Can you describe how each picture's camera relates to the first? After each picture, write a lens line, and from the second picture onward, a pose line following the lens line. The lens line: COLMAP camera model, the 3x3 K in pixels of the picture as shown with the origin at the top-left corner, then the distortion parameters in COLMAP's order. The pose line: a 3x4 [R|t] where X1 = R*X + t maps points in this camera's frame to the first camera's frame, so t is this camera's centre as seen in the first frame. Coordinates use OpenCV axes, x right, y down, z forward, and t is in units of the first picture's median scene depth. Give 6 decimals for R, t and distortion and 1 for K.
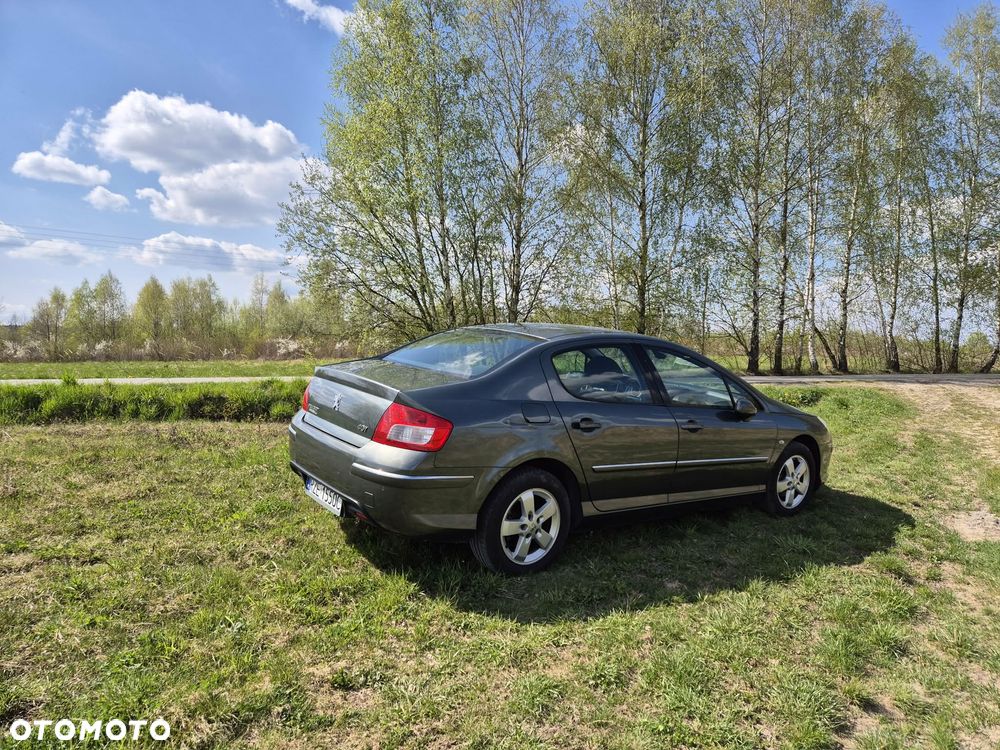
lens RADIAL K [[683.6, 0, 501.6], [0, 683.6, 383.9], [0, 0, 1]] dist [0.076524, -0.065370]
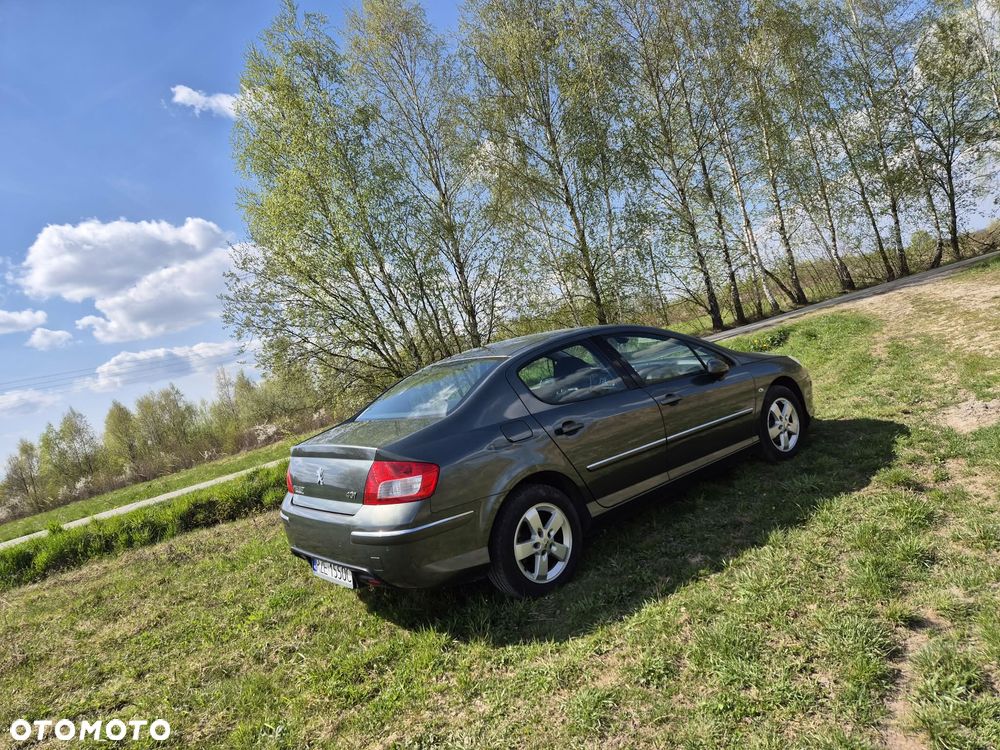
lens RADIAL K [[683.6, 0, 501.6], [0, 683.6, 383.9], [0, 0, 1]] dist [0.076524, -0.065370]
pose [[0.960808, -0.275367, 0.031943, 0.003162], [0.276223, 0.960729, -0.026453, -0.000603], [-0.023404, 0.034239, 0.999140, 0.000732]]
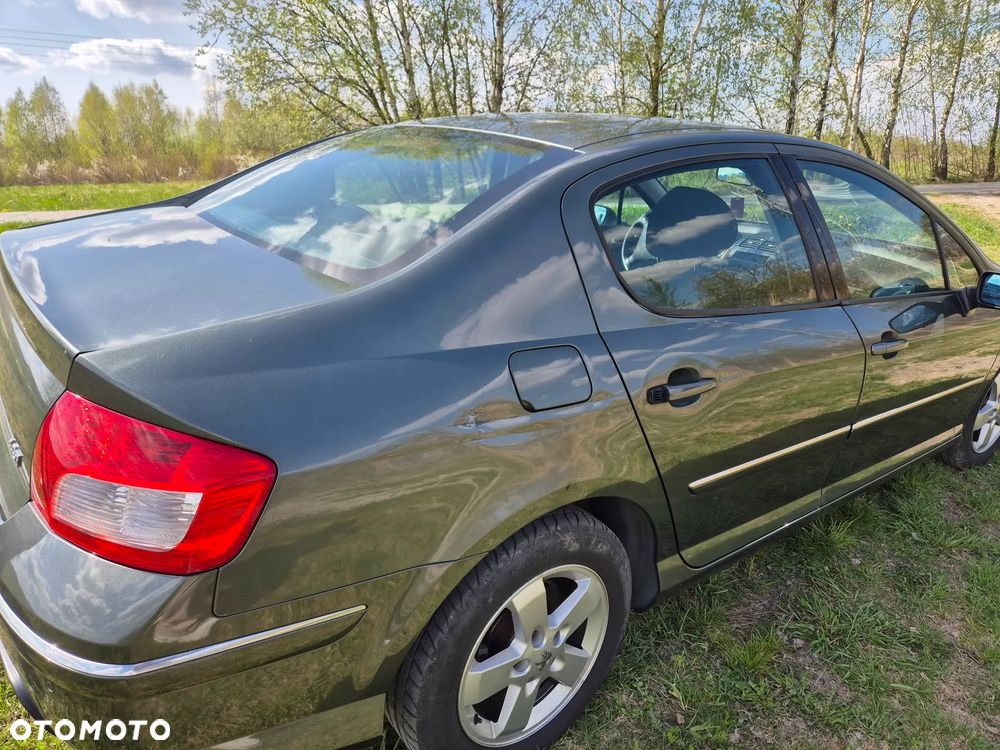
lens RADIAL K [[683.6, 0, 501.6], [0, 683.6, 383.9], [0, 0, 1]] dist [0.076524, -0.065370]
pose [[0.999576, -0.025495, 0.014091, 0.004036], [0.021019, 0.966173, 0.257038, -0.008421], [-0.020168, -0.256633, 0.966299, 0.130527]]
